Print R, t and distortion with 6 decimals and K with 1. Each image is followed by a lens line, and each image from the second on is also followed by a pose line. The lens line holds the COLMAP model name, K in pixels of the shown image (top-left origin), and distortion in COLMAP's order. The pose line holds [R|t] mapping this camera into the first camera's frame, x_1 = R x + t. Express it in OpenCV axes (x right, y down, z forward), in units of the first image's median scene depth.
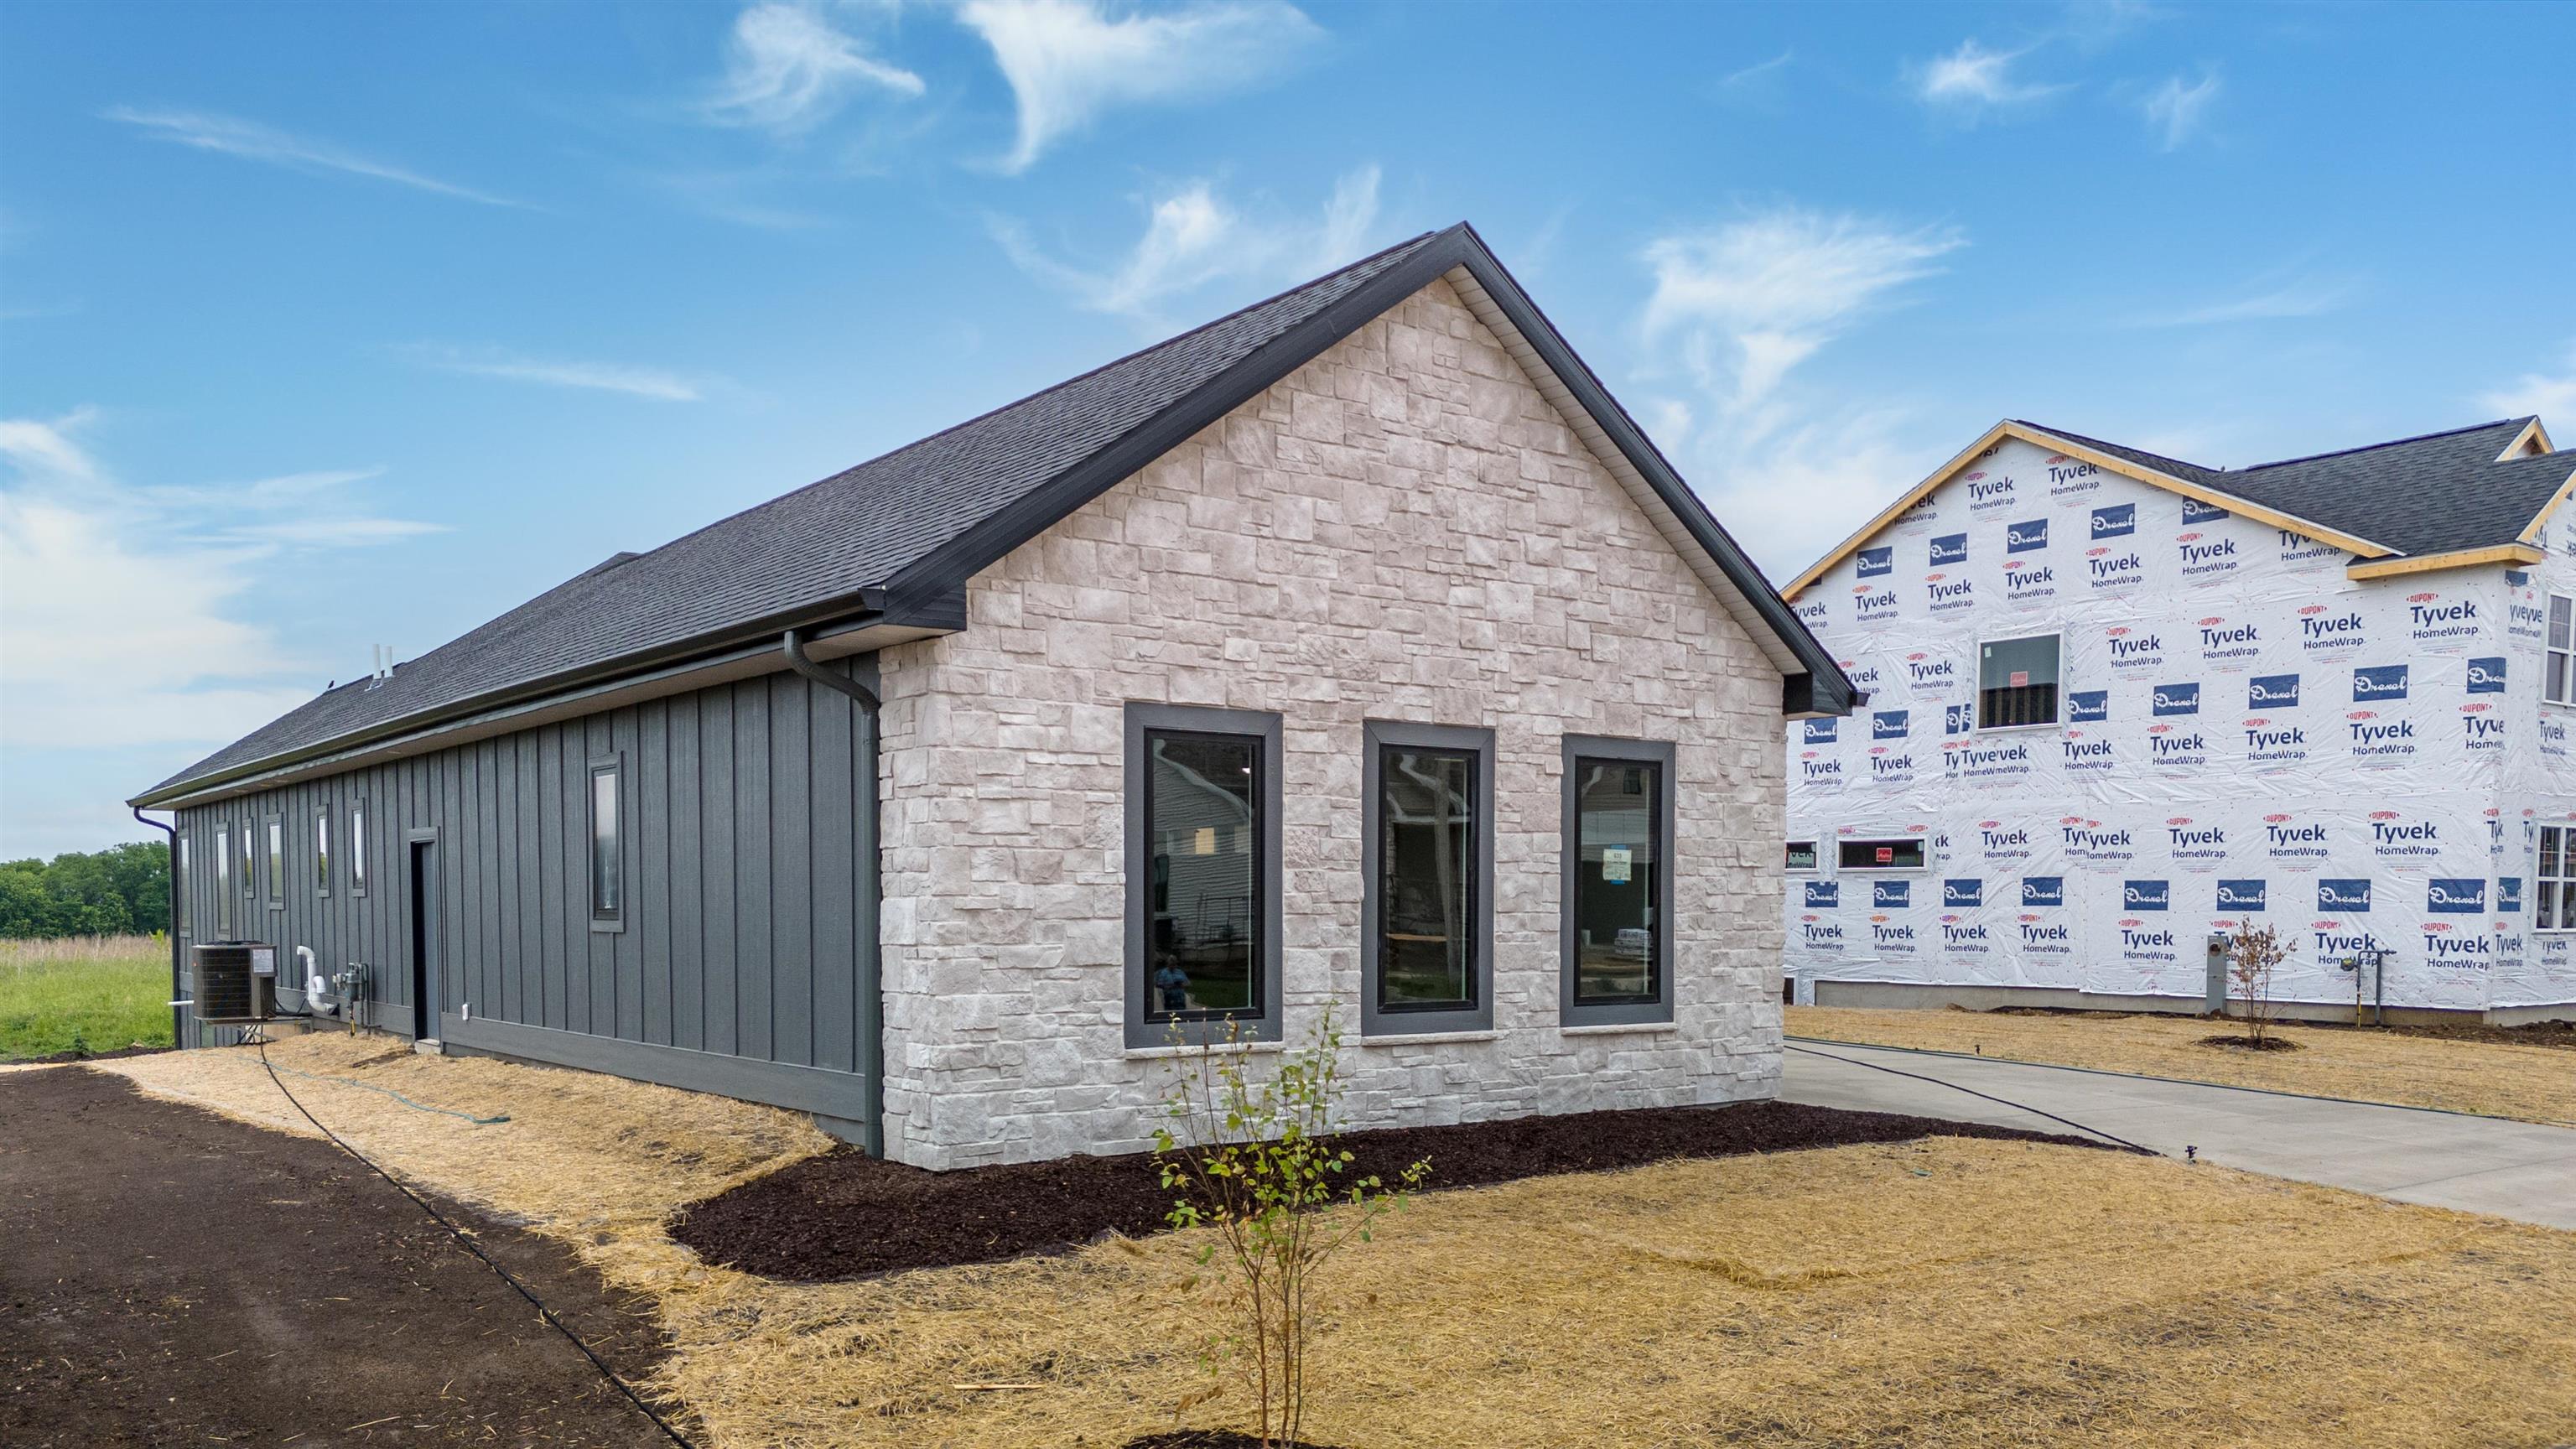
lens RADIAL K [[1948.0, 0, 1291.3], [0, 1948.0, 912.3], [0, 0, 1]] dist [0.120267, -0.183624]
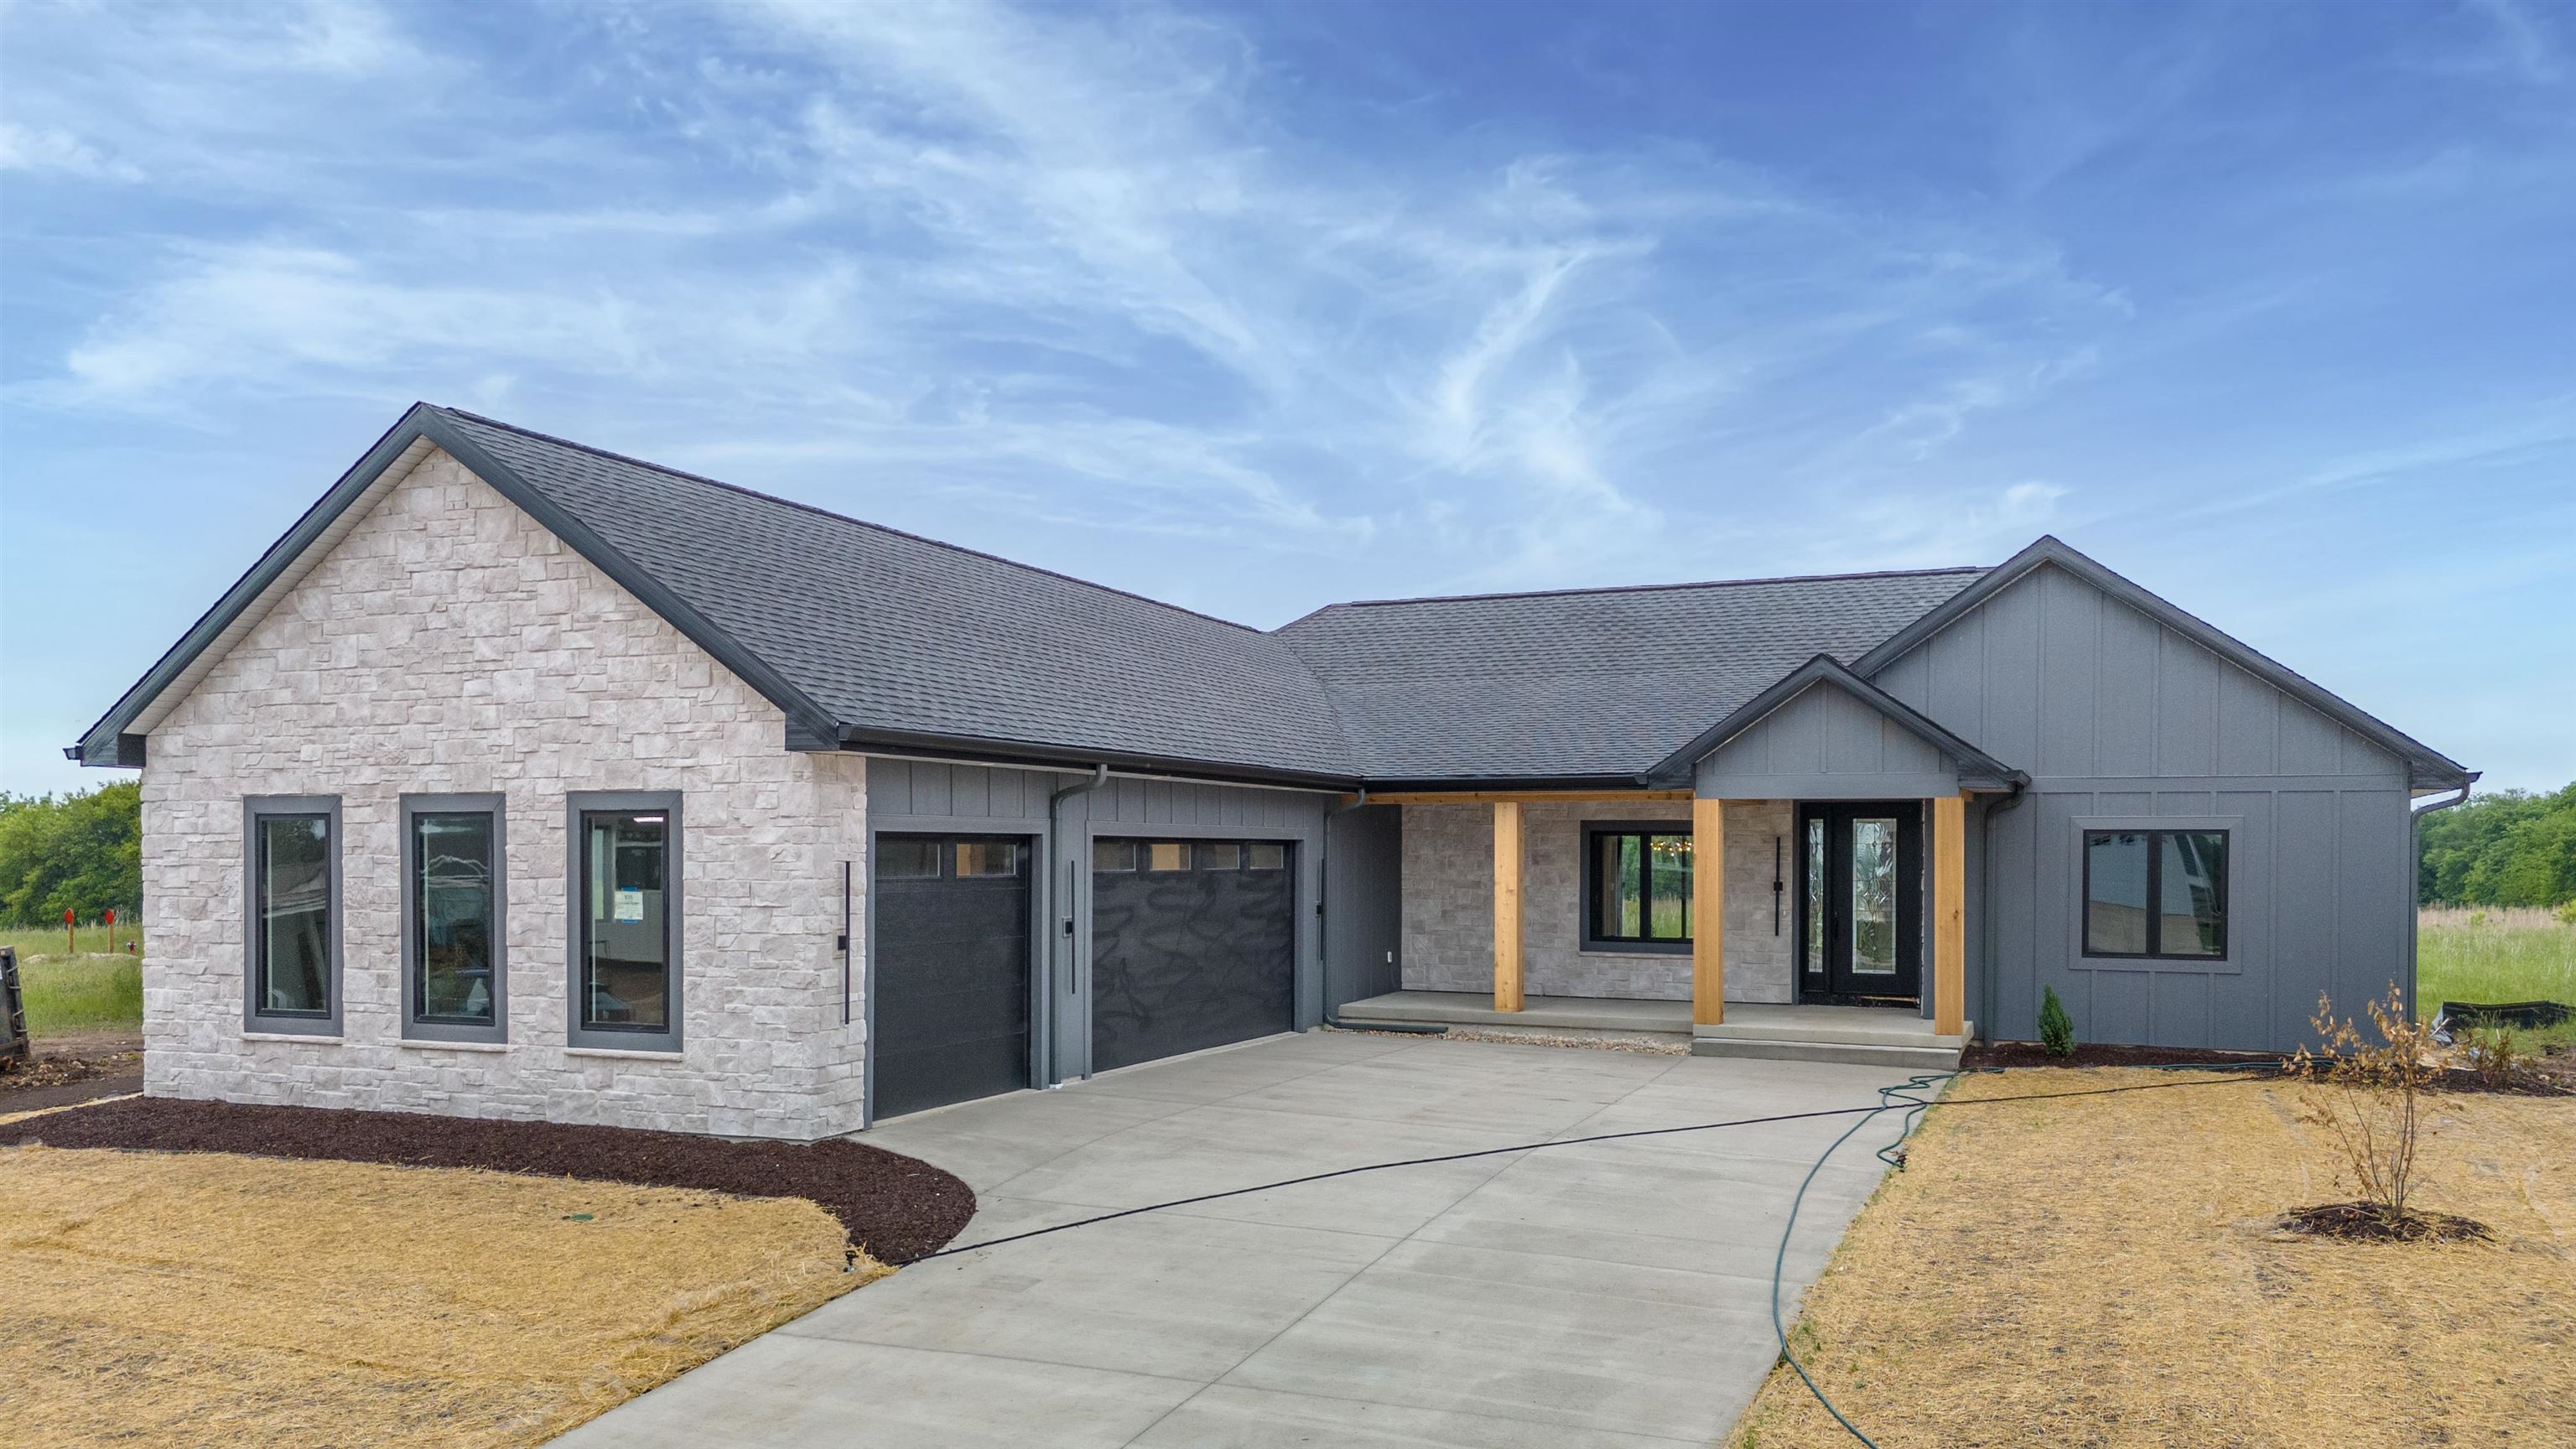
lens RADIAL K [[1926.2, 0, 1283.6], [0, 1926.2, 885.0], [0, 0, 1]] dist [0.063671, -0.040852]
pose [[0.502293, 0.005145, -0.864682, 1.463040], [-0.006139, 0.999978, 0.002384, -0.045740], [0.864675, 0.004111, 0.502314, 0.862463]]
